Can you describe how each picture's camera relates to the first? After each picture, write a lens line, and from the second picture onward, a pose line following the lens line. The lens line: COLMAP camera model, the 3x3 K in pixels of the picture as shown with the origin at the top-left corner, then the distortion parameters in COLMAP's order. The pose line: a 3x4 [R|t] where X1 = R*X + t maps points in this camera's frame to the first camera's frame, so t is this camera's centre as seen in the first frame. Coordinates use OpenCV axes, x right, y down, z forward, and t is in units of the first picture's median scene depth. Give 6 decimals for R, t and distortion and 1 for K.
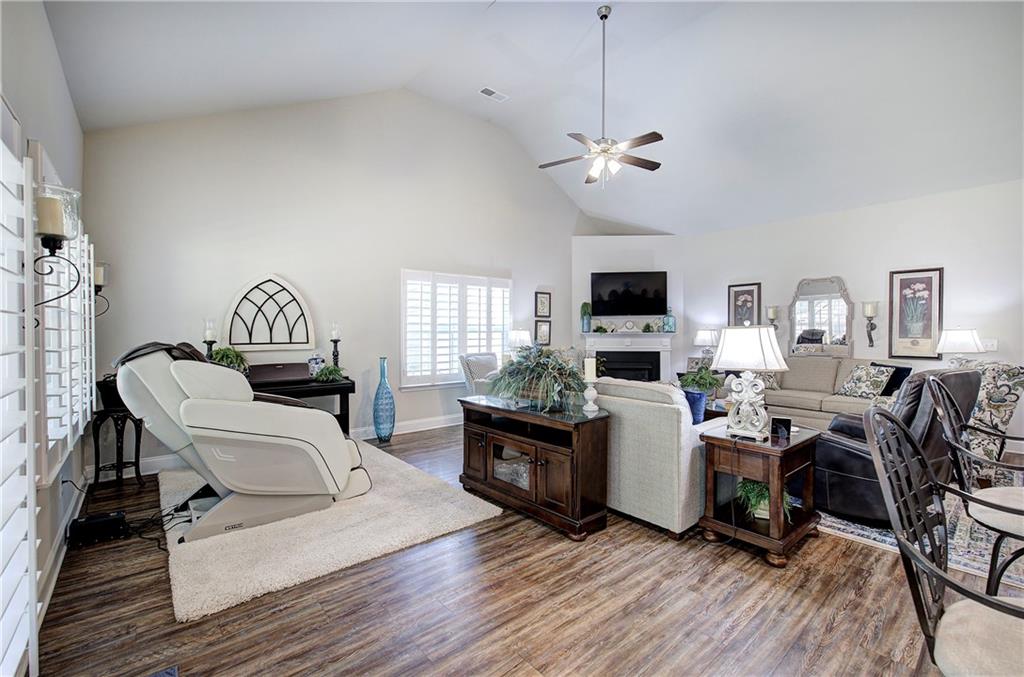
lens RADIAL K [[437.6, 0, 512.0], [0, 437.6, 338.5], [0, 0, 1]] dist [0.001551, 0.000227]
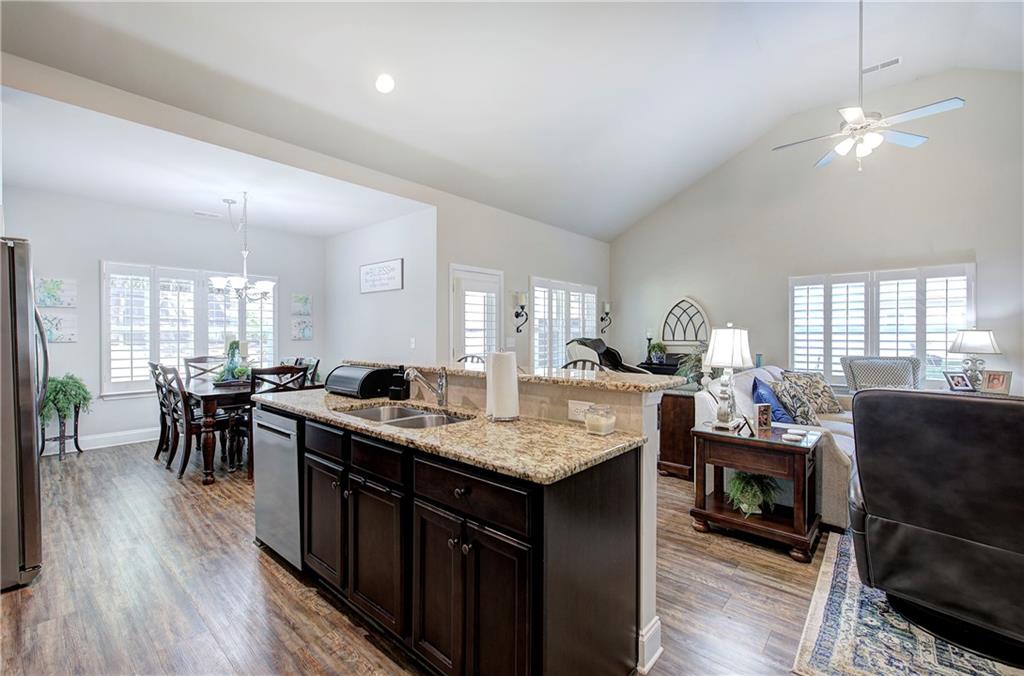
lens RADIAL K [[428.2, 0, 515.8], [0, 428.2, 337.6], [0, 0, 1]] dist [-0.011933, -0.000182]
pose [[0.144002, 0.009176, -0.989535, 0.888500], [-0.014326, 0.999872, 0.007187, -0.001856], [0.989474, 0.013141, 0.144115, 0.179363]]
